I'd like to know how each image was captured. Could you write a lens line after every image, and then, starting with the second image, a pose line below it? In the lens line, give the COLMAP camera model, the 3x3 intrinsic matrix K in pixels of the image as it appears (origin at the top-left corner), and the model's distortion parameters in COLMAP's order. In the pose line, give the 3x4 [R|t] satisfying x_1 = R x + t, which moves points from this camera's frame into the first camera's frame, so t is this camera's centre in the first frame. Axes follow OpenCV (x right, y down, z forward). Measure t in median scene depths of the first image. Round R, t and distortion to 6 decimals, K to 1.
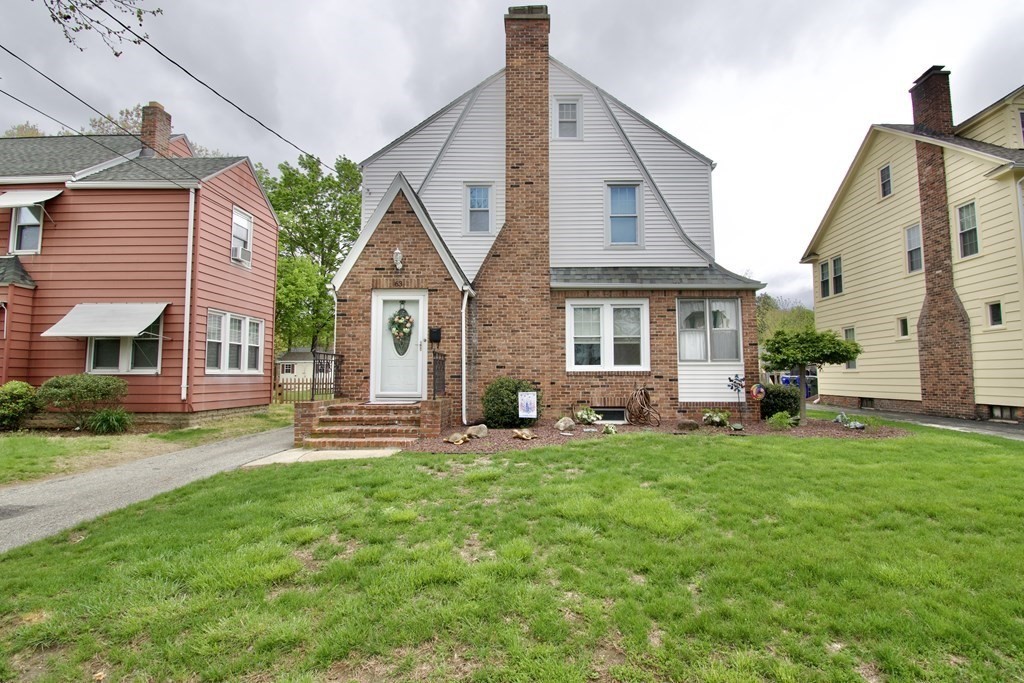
lens RADIAL K [[484.6, 0, 512.0], [0, 484.6, 341.5], [0, 0, 1]] dist [0.001355, -0.020959]
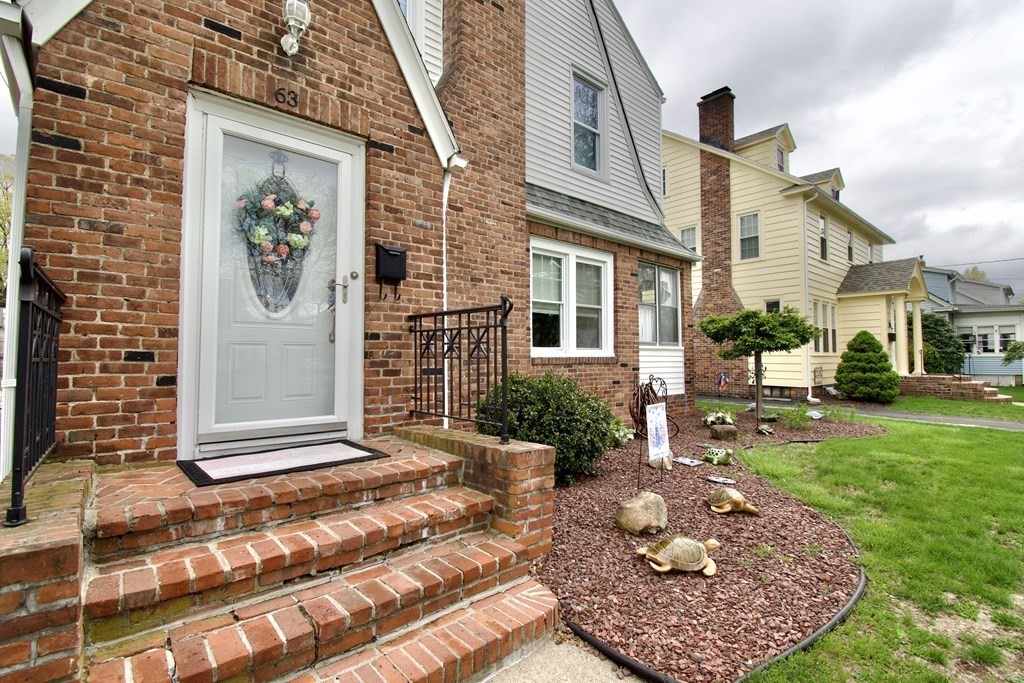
lens RADIAL K [[484.6, 0, 512.0], [0, 484.6, 341.5], [0, 0, 1]] dist [0.001355, -0.020959]
pose [[0.731756, 0.023438, 0.681163, -0.308360], [-0.053235, 0.998321, 0.022838, 0.029973], [-0.679484, -0.052973, 0.731775, 0.577463]]
